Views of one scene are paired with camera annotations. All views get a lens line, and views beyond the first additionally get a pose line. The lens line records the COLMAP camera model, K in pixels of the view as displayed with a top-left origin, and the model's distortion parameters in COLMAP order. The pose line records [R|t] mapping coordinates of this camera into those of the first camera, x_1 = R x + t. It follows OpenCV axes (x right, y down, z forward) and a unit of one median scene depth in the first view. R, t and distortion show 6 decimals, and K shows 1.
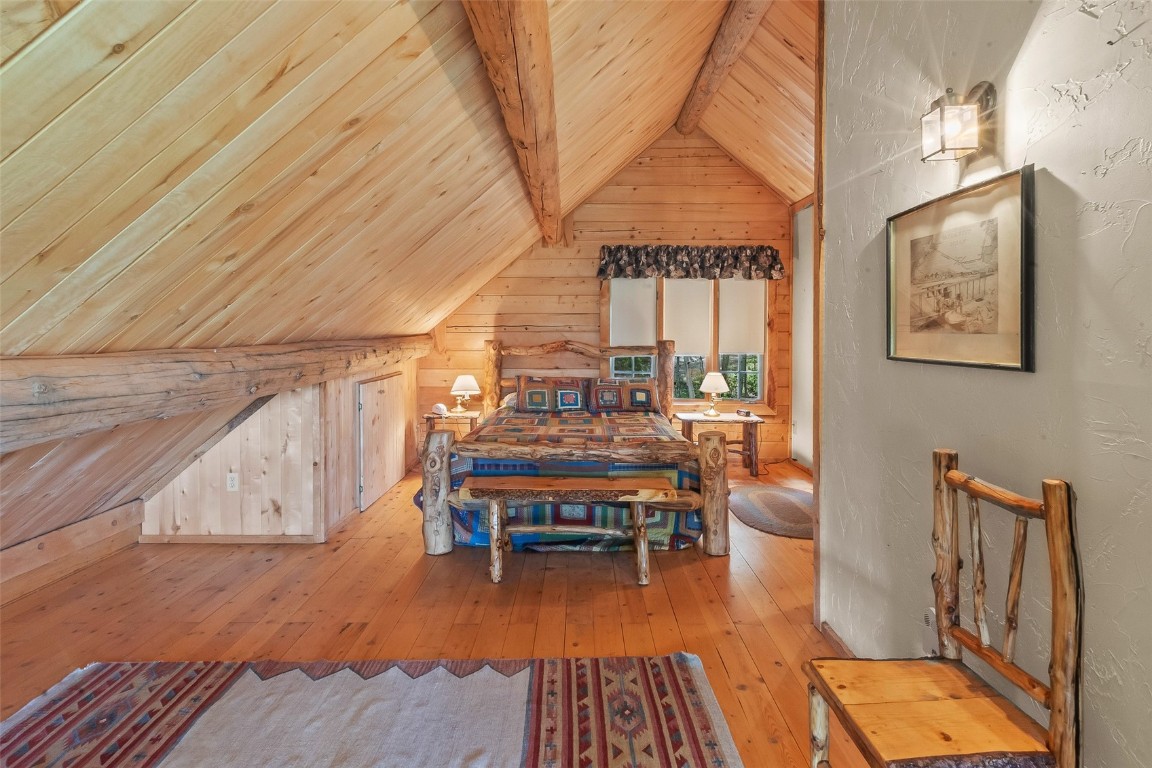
lens RADIAL K [[612.7, 0, 583.9], [0, 612.7, 334.5], [0, 0, 1]] dist [0.003486, -0.002621]
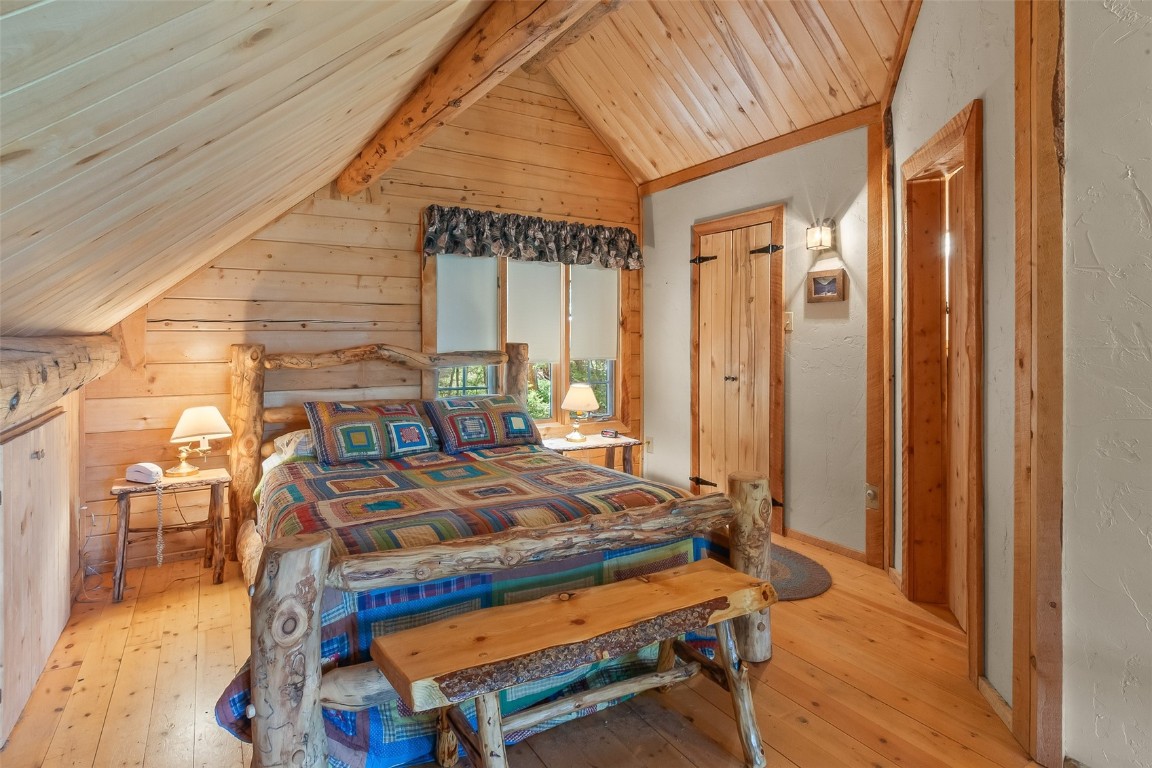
lens RADIAL K [[612.7, 0, 577.3], [0, 612.7, 336.9], [0, 0, 1]] dist [0.003486, -0.002621]
pose [[0.853546, 0.001521, 0.521015, -0.186088], [0.005544, 0.999913, -0.012001, 0.011179], [-0.520988, 0.013132, 0.853463, 0.332617]]
